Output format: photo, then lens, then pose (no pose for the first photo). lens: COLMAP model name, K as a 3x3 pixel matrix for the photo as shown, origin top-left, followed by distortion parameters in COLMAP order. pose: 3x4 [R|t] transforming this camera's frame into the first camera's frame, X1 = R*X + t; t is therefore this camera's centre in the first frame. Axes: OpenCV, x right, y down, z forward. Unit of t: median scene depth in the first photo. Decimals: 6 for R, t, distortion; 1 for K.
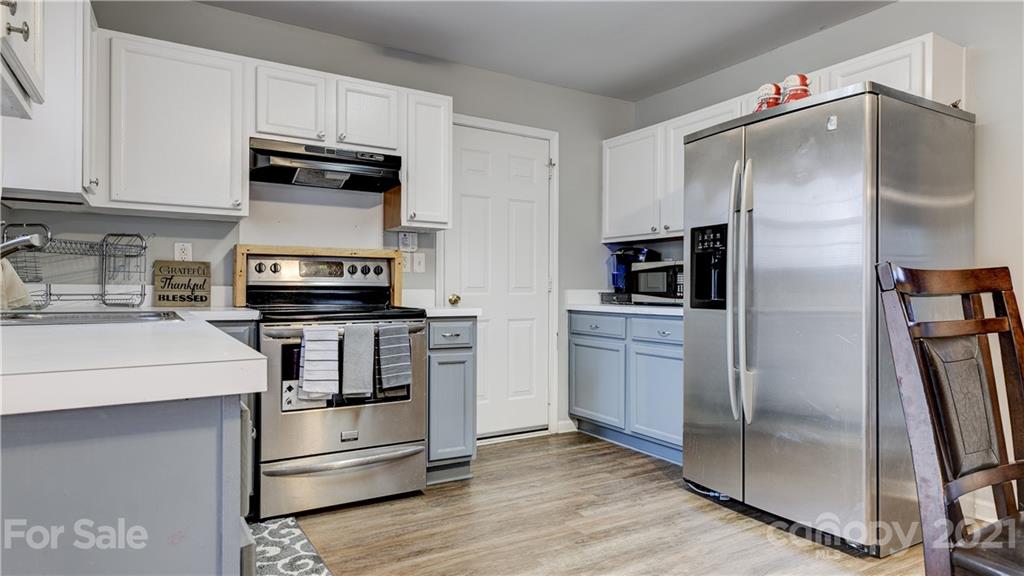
lens RADIAL K [[584.7, 0, 508.1], [0, 584.7, 285.3], [0, 0, 1]] dist [0.003146, 0.000299]
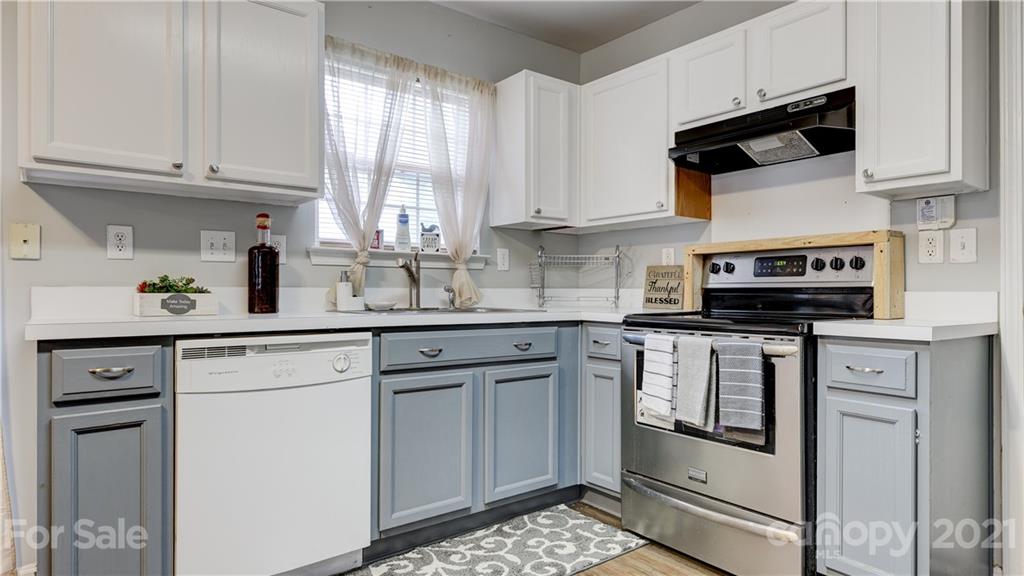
lens RADIAL K [[584.7, 0, 512.4], [0, 584.7, 285.9], [0, 0, 1]] dist [0.003146, 0.000299]
pose [[0.114899, -0.013282, -0.993288, 0.446699], [0.007748, 0.999892, -0.012474, 0.006231], [0.993347, -0.006263, 0.114989, 0.592531]]
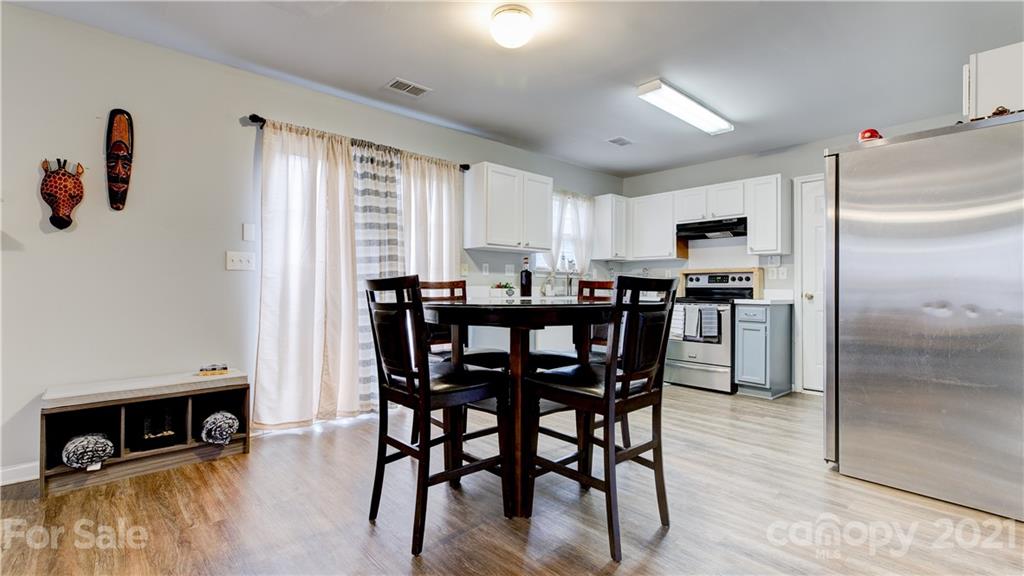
lens RADIAL K [[463.0, 0, 512.7], [0, 463.0, 280.2], [0, 0, 1]] dist [0.002846, -0.001156]
pose [[0.192155, -0.019796, -0.981165, 1.190636], [0.003198, 0.999804, -0.019546, 0.005260], [0.981359, 0.000618, 0.192181, -0.003870]]
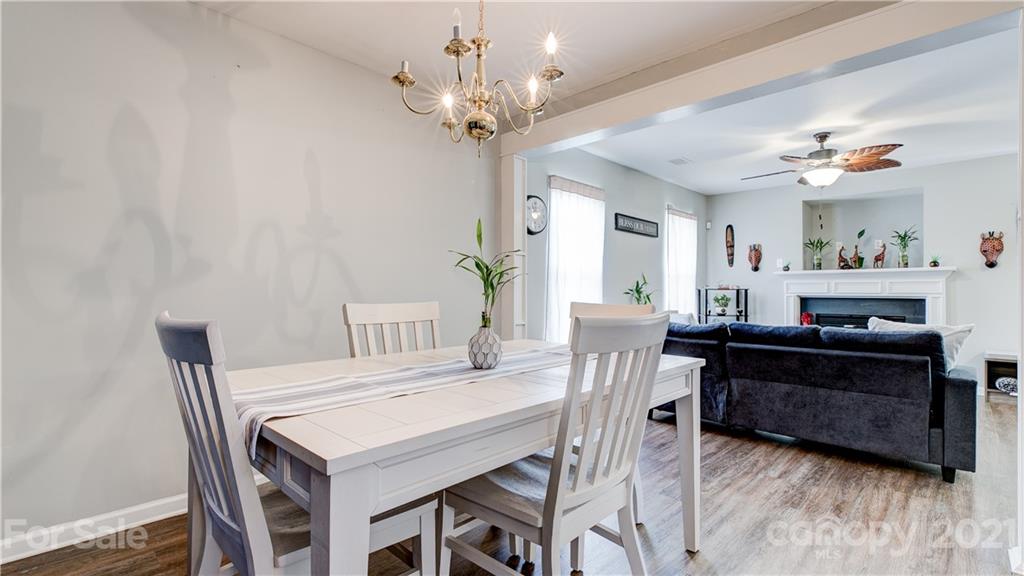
lens RADIAL K [[463.0, 0, 504.8], [0, 463.0, 290.6], [0, 0, 1]] dist [0.002846, -0.001156]
pose [[-0.970847, -0.007540, -0.239583, 2.216218], [-0.007045, 0.999971, -0.002923, -0.012648], [0.239598, -0.001150, -0.970872, 0.502208]]
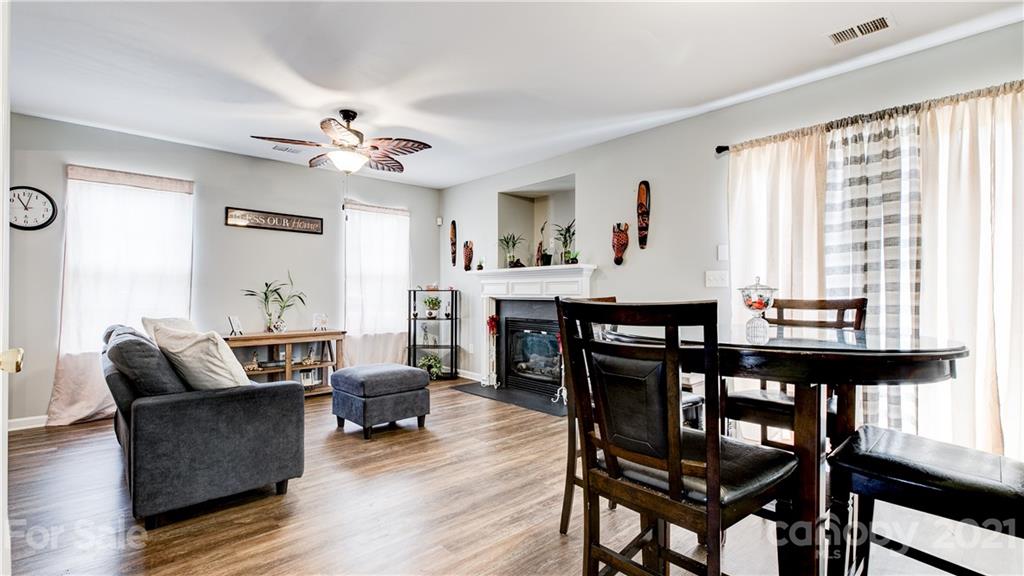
lens RADIAL K [[463.0, 0, 507.1], [0, 463.0, 288.1], [0, 0, 1]] dist [0.002846, -0.001156]
pose [[-0.983480, -0.010430, -0.180715, 0.793061], [-0.007772, 0.999851, -0.015409, -0.014482], [0.180849, -0.013749, -0.983415, 0.648145]]
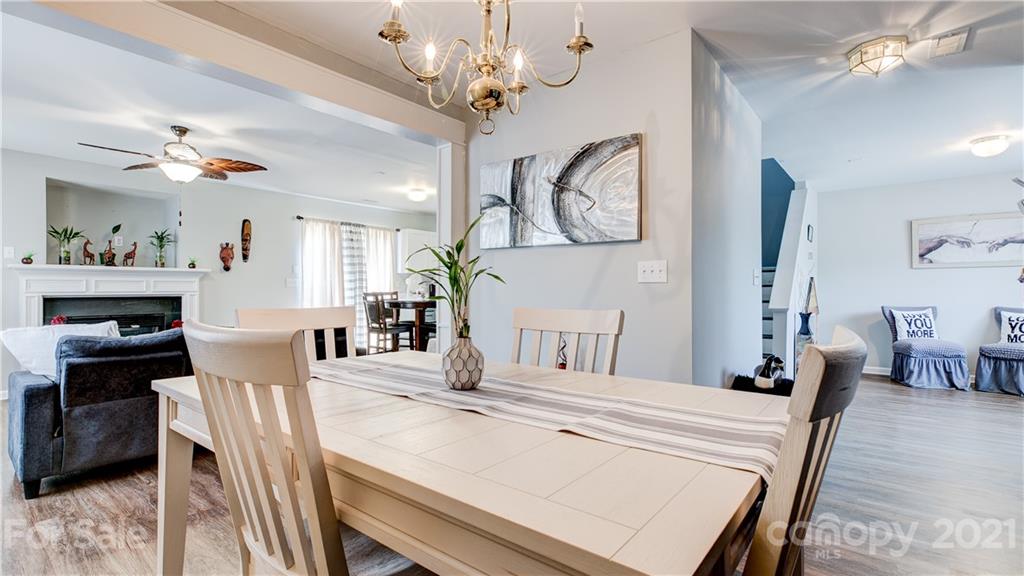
lens RADIAL K [[463.0, 0, 516.8], [0, 463.0, 287.4], [0, 0, 1]] dist [0.002846, -0.001156]
pose [[0.340278, -0.009854, -0.940273, 2.547172], [0.006127, 0.999947, -0.008262, -0.011477], [0.940305, -0.002949, 0.340320, -0.141013]]
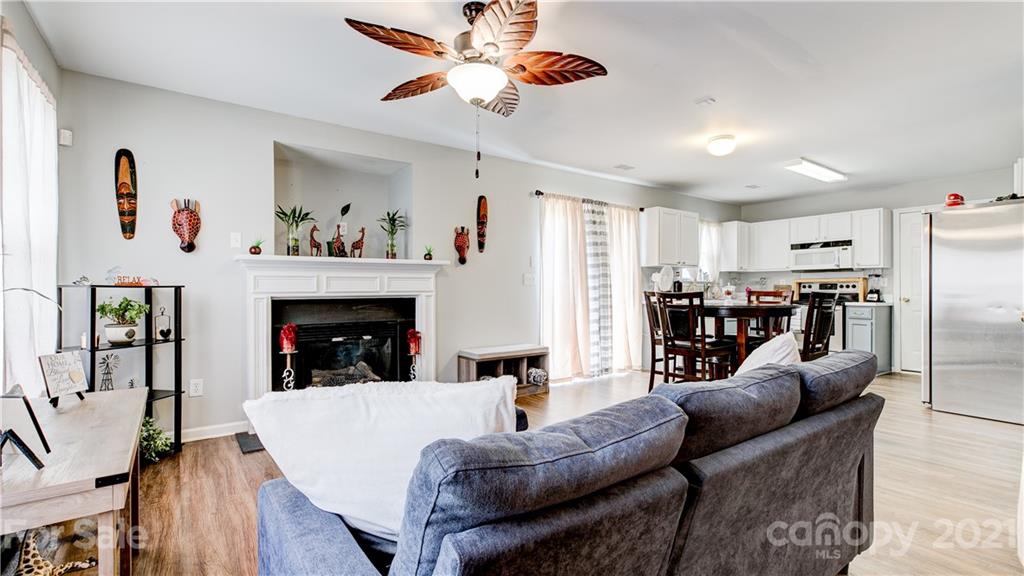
lens RADIAL K [[463.0, 0, 512.3], [0, 463.0, 285.7], [0, 0, 1]] dist [0.002846, -0.001156]
pose [[0.073055, -0.013556, -0.997236, 1.746663], [0.007027, 0.999890, -0.013077, -0.015296], [0.997303, -0.006052, 0.073143, -0.589341]]
